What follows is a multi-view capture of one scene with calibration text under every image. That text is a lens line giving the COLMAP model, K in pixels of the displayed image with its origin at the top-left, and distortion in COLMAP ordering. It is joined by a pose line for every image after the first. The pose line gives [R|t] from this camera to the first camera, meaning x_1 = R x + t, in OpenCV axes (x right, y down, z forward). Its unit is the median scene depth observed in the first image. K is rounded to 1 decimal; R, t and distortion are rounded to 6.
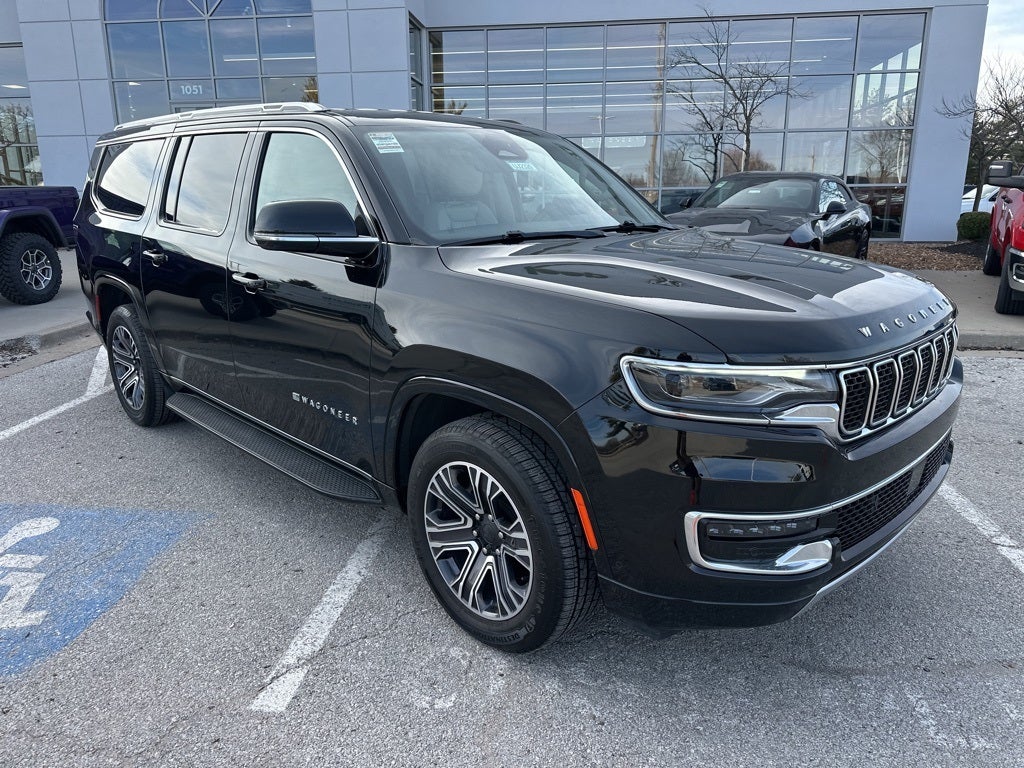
lens RADIAL K [[715.2, 0, 513.6], [0, 715.2, 388.3], [0, 0, 1]] dist [0.043534, -0.048825]
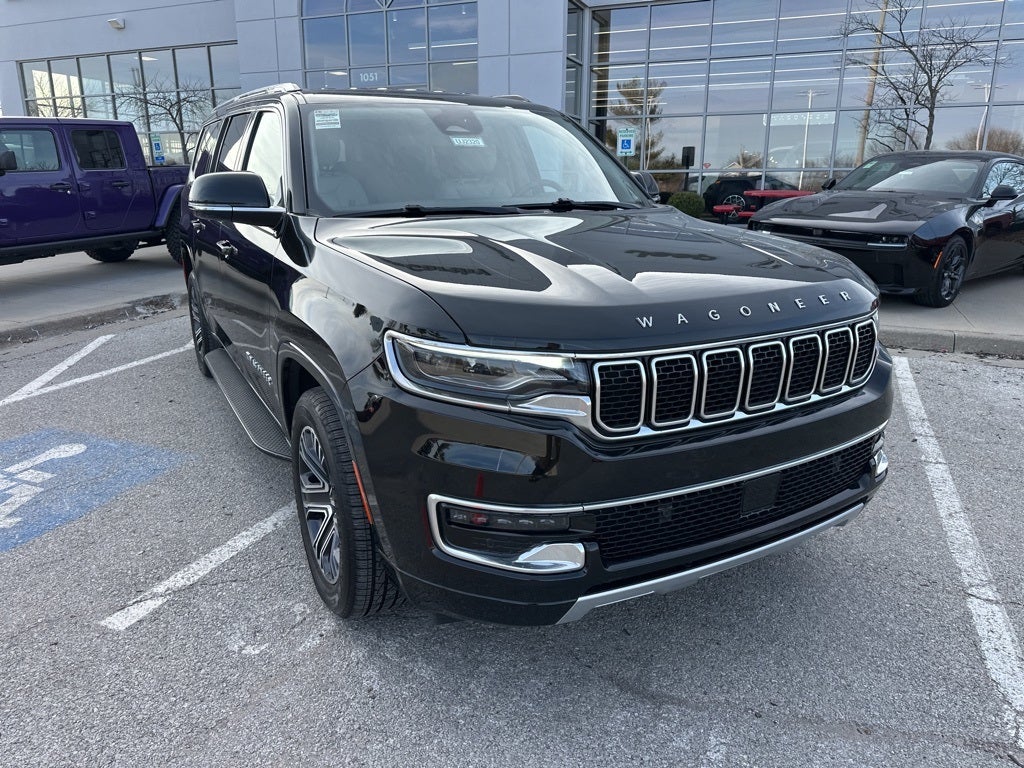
lens RADIAL K [[715.2, 0, 506.4], [0, 715.2, 379.2], [0, 0, 1]] dist [0.043534, -0.048825]
pose [[0.960393, 0.082037, -0.266299, 0.433796], [-0.079137, 0.996629, 0.021622, -0.009198], [0.267175, 0.000309, 0.963648, 0.069402]]
